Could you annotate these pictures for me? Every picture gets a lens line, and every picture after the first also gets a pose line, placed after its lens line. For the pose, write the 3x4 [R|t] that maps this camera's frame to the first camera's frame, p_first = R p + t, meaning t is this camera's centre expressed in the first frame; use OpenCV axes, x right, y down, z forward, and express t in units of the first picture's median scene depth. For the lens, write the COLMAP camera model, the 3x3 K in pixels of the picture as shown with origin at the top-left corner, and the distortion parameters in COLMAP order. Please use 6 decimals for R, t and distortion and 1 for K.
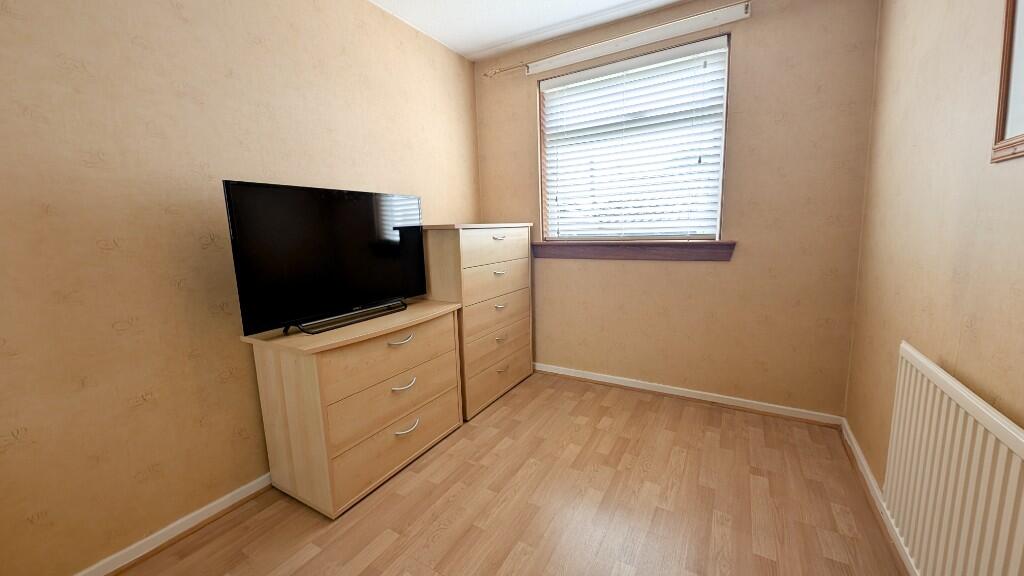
lens RADIAL K [[378.0, 0, 516.1], [0, 378.0, 286.8], [0, 0, 1]] dist [0.002591, -0.006014]
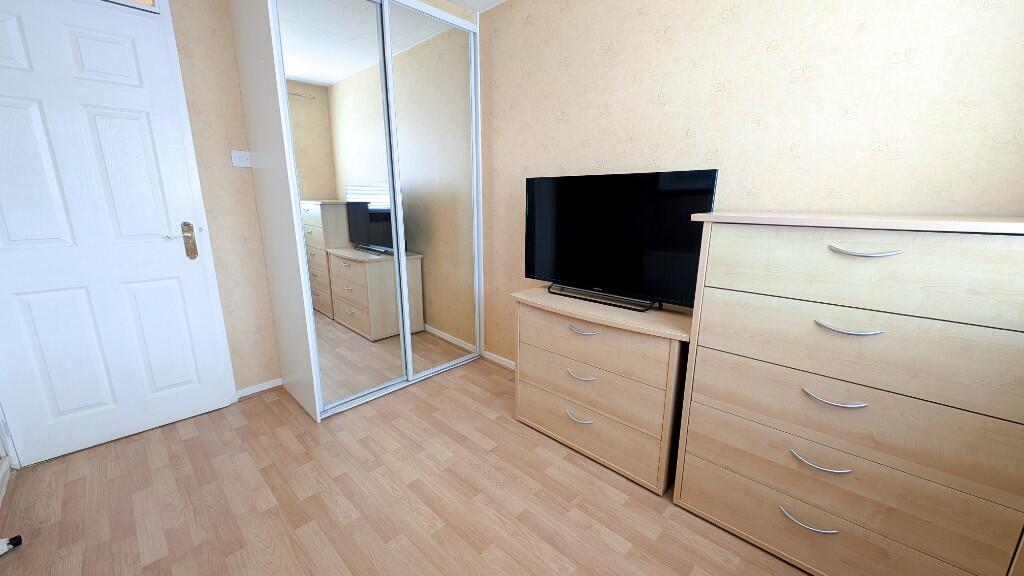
lens RADIAL K [[378.0, 0, 516.1], [0, 378.0, 286.8], [0, 0, 1]] dist [0.002591, -0.006014]
pose [[-0.227527, 0.241172, -0.943434, 0.553592], [-0.147132, 0.949208, 0.278131, -0.186816], [0.962592, 0.202092, -0.180486, 0.873508]]
